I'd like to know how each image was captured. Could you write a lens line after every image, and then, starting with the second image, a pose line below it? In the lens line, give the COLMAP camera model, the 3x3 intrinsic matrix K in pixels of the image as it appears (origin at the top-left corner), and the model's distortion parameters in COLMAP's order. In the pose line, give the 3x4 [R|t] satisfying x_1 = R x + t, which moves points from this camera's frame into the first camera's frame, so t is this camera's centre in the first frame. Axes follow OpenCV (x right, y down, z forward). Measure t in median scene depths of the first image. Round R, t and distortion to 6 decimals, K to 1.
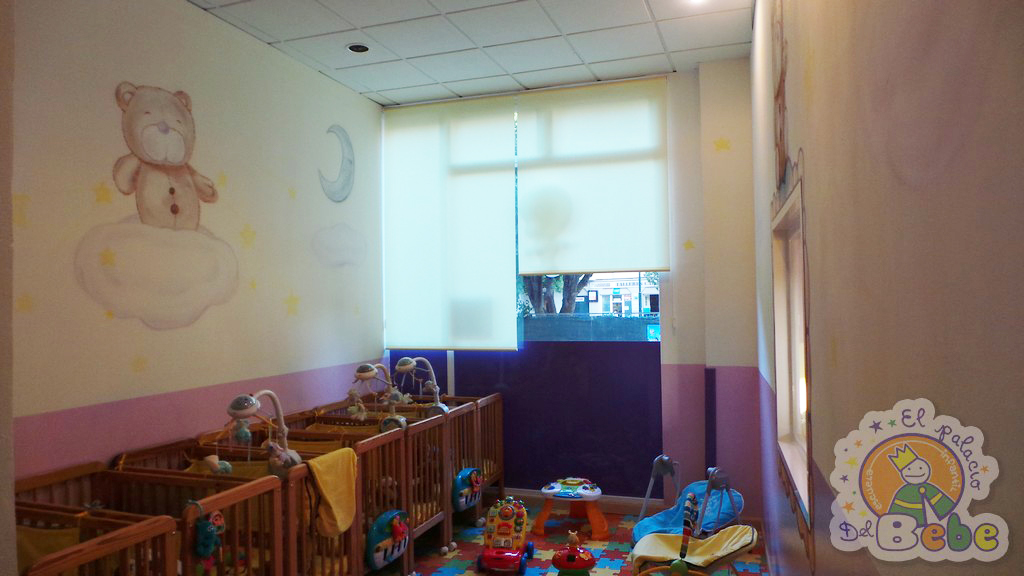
lens RADIAL K [[705.9, 0, 512.0], [0, 705.9, 288.0], [0, 0, 1]] dist [-0.024704, 0.001309]
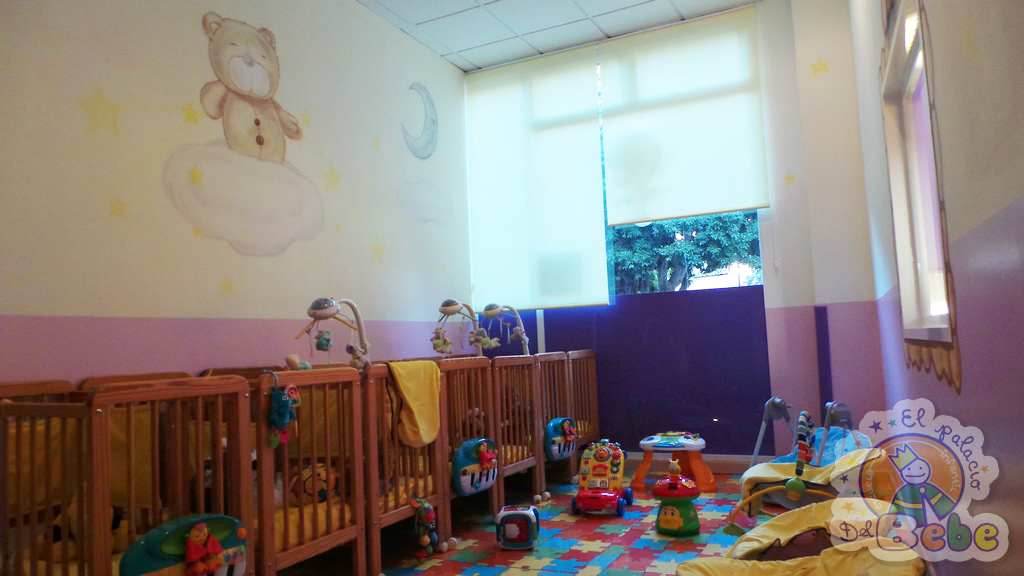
lens RADIAL K [[705.9, 0, 512.0], [0, 705.9, 288.0], [0, 0, 1]] dist [-0.024704, 0.001309]
pose [[0.990338, -0.037651, -0.133465, 0.008060], [0.030388, 0.997966, -0.056044, 0.159584], [0.135304, 0.051446, 0.989468, 0.048946]]
